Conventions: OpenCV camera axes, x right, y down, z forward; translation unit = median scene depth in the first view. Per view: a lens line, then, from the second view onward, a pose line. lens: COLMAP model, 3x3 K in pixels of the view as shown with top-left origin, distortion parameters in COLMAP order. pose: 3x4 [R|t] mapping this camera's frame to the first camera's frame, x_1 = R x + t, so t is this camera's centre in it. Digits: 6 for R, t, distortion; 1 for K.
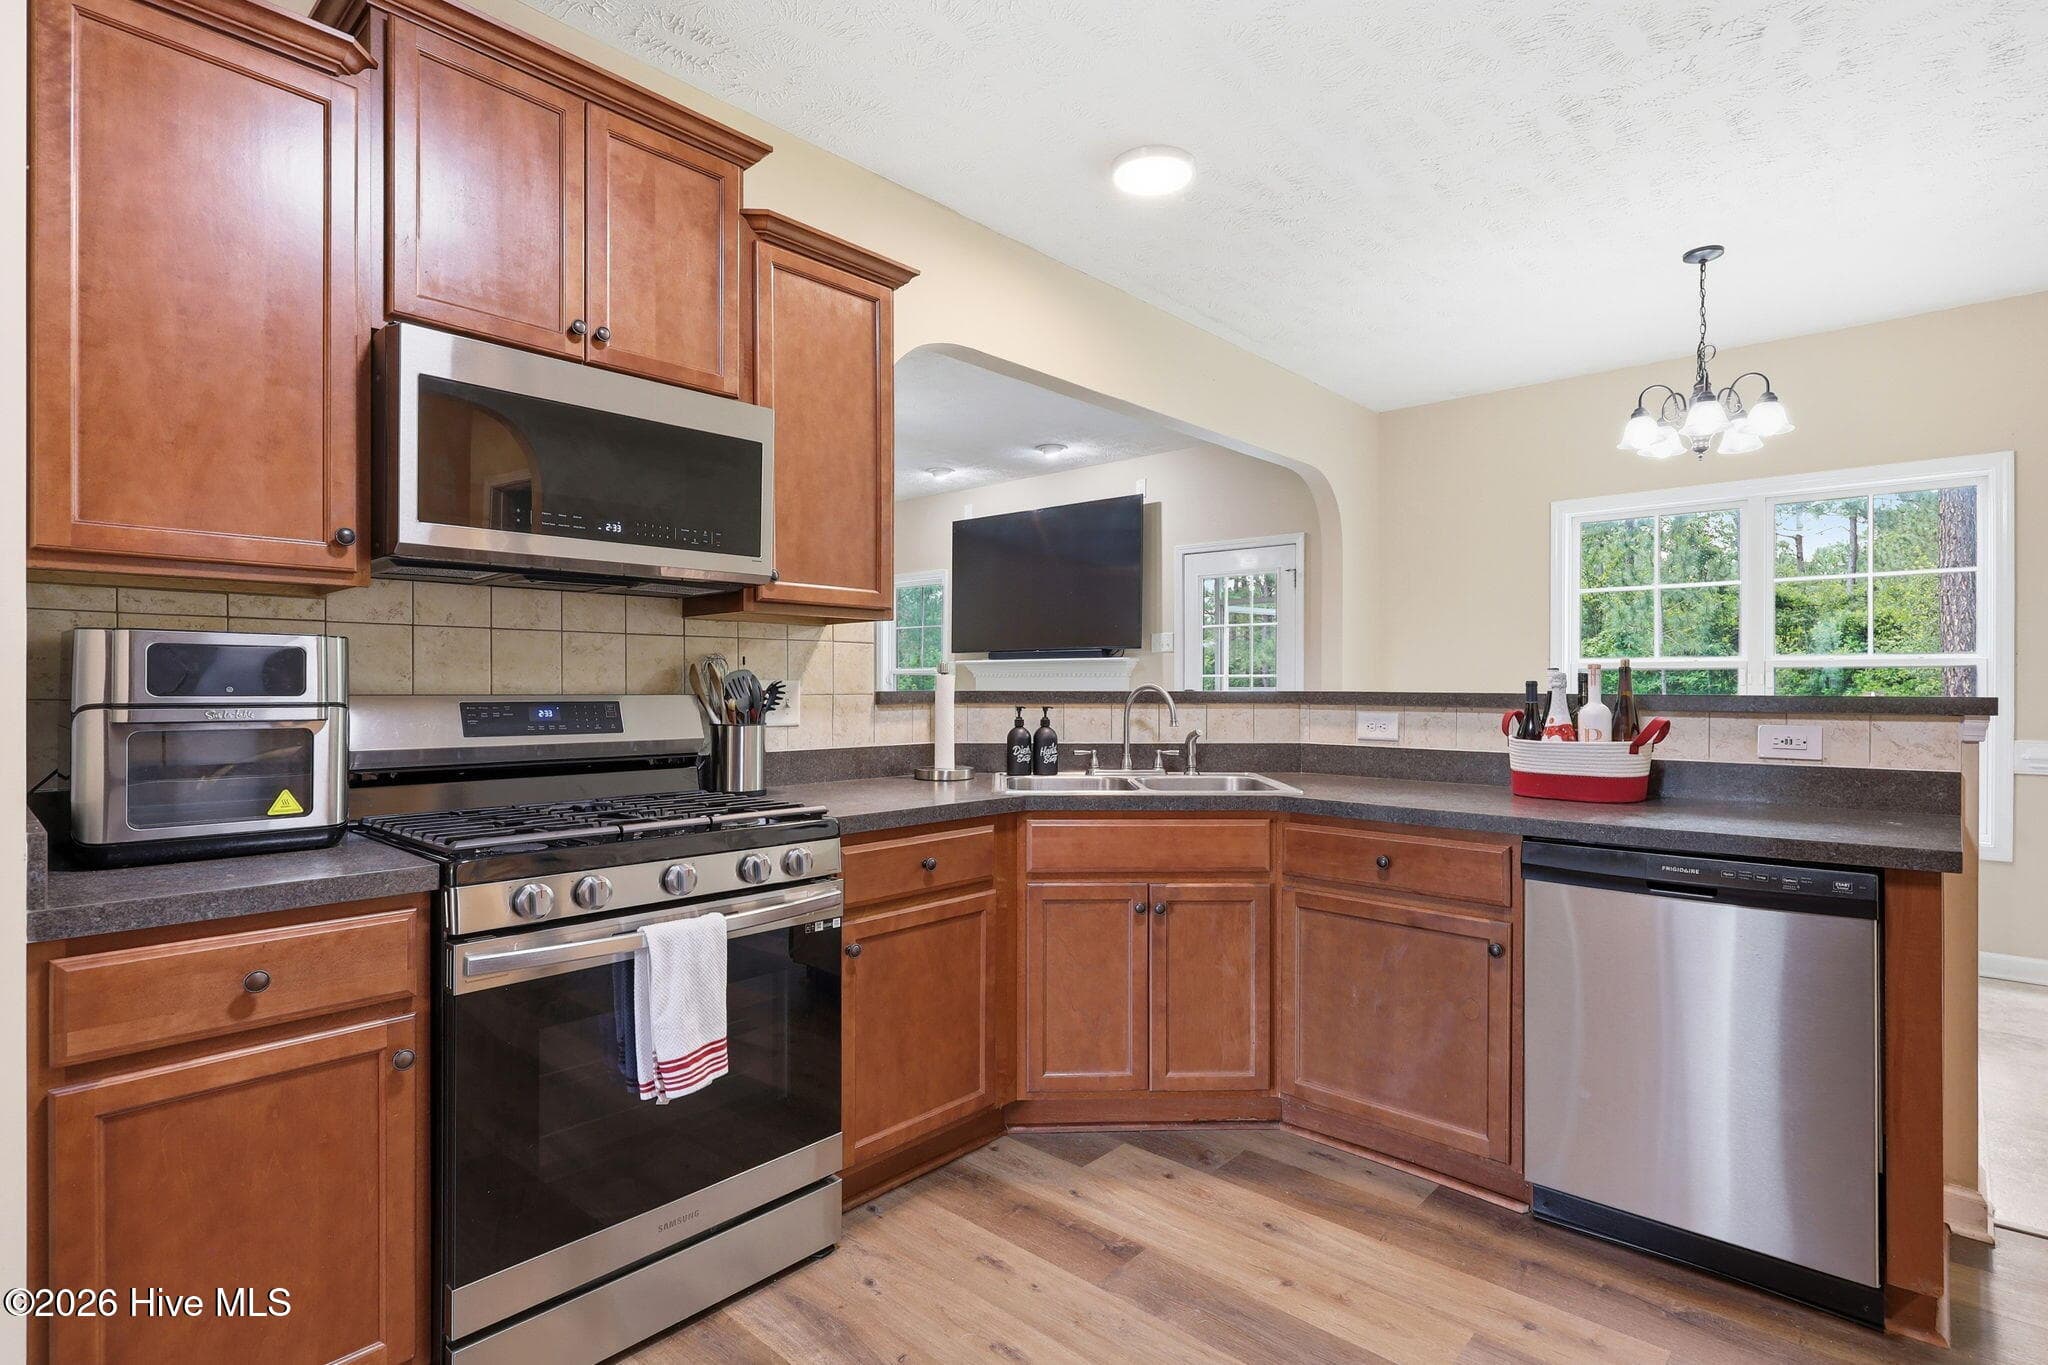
lens RADIAL K [[1001.0, 0, 1028.0], [0, 1001.0, 685.0], [0, 0, 1]] dist [0.002609, 0.000832]
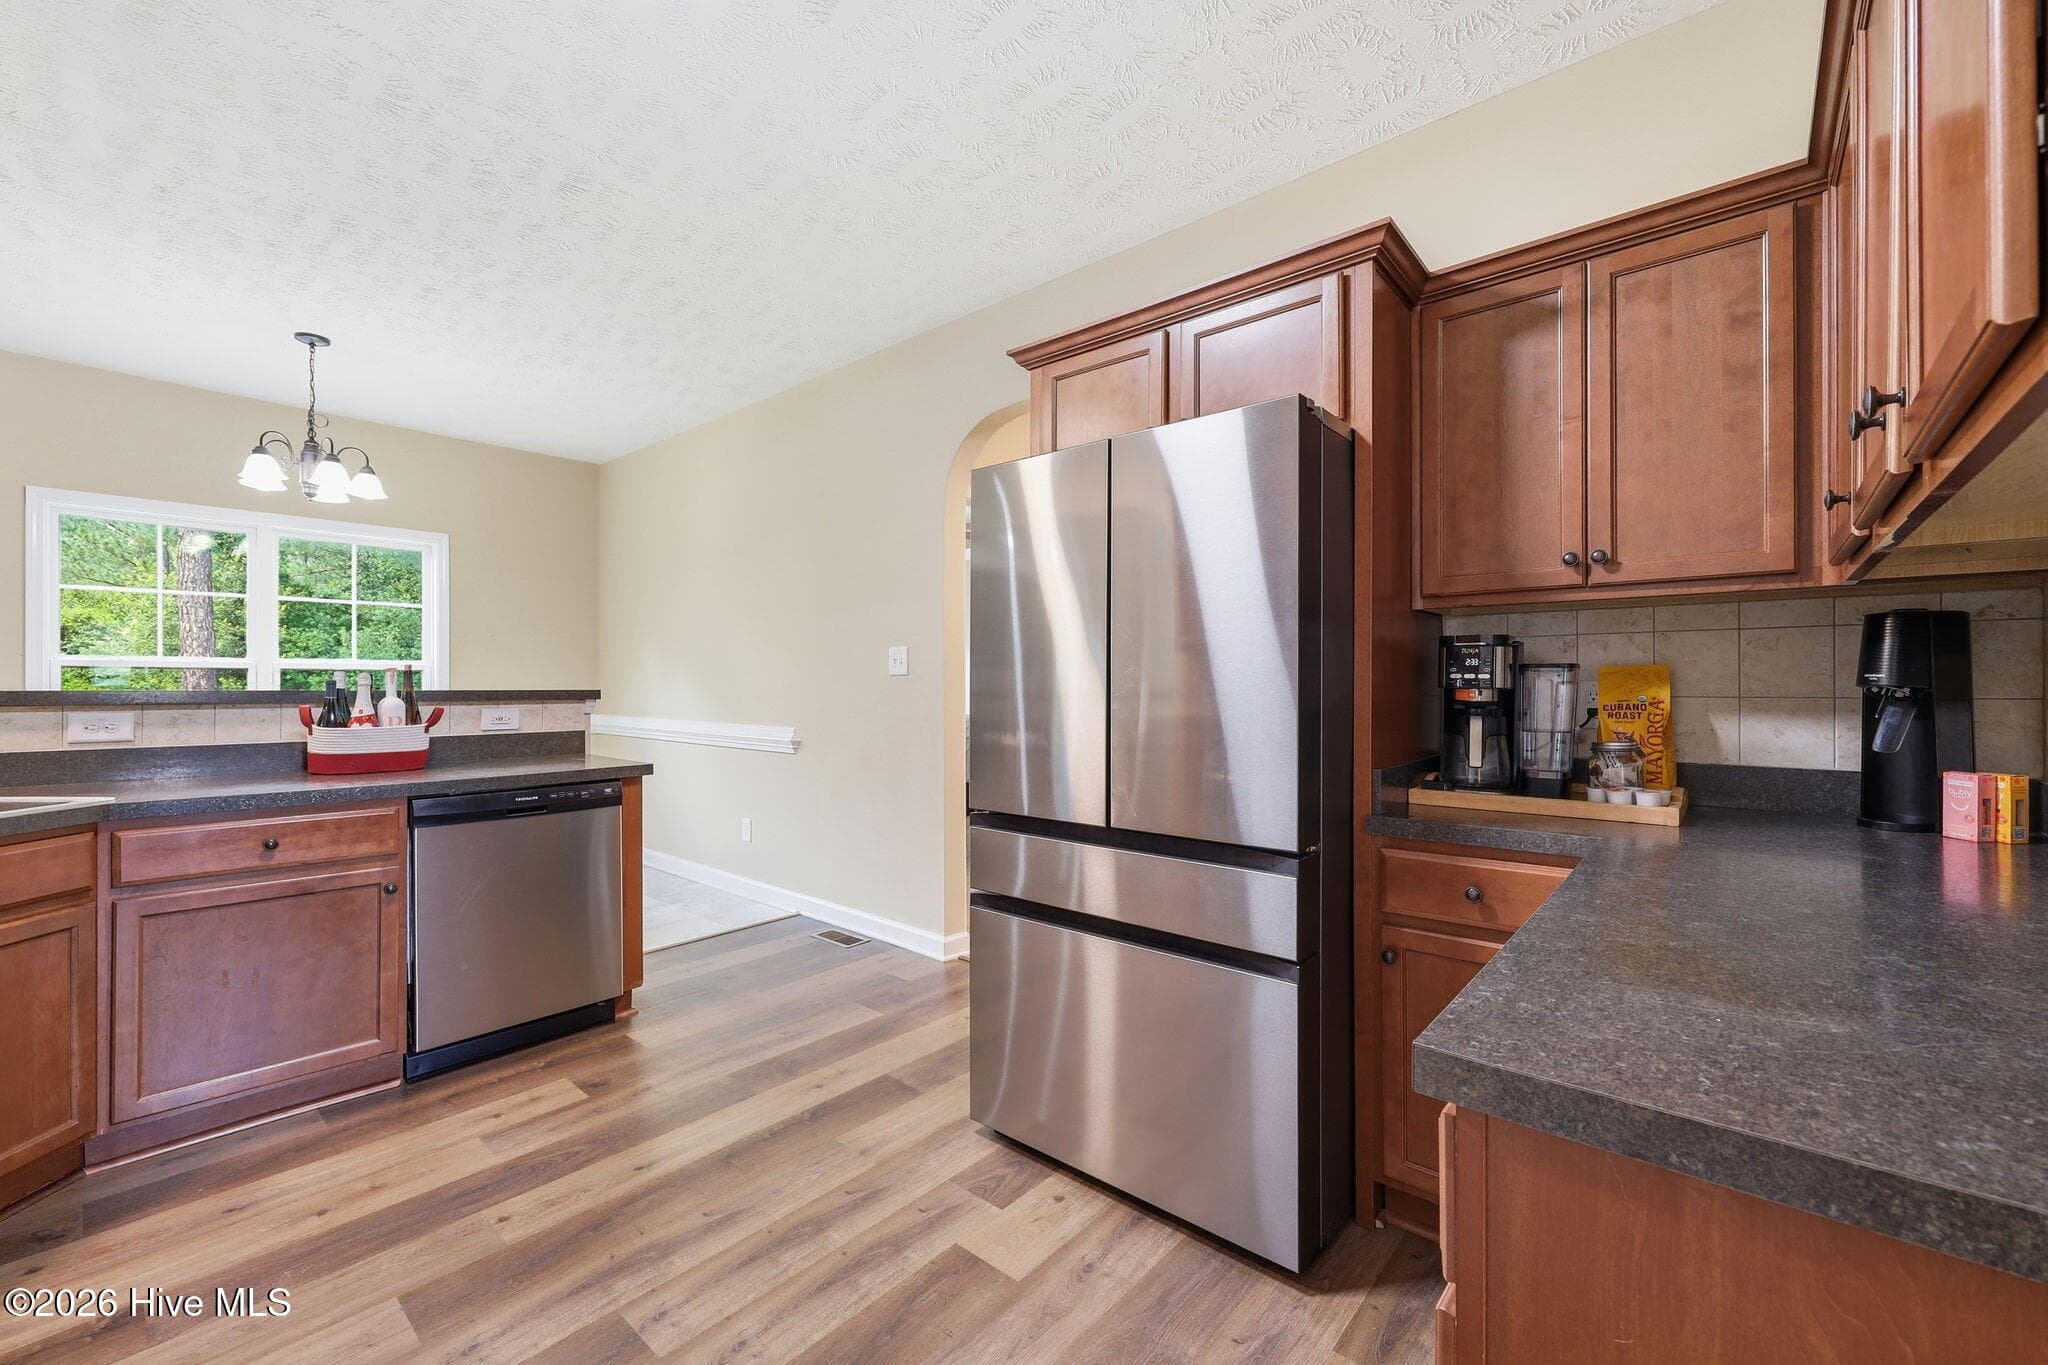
lens RADIAL K [[840.9, 0, 1027.9], [0, 840.9, 681.6], [0, 0, 1]] dist [-0.000613, -0.000109]
pose [[-0.017560, 0.000283, 0.999846, -0.559366], [-0.001528, 0.999999, -0.000310, -0.003288], [-0.999845, -0.001533, -0.017560, 0.174733]]
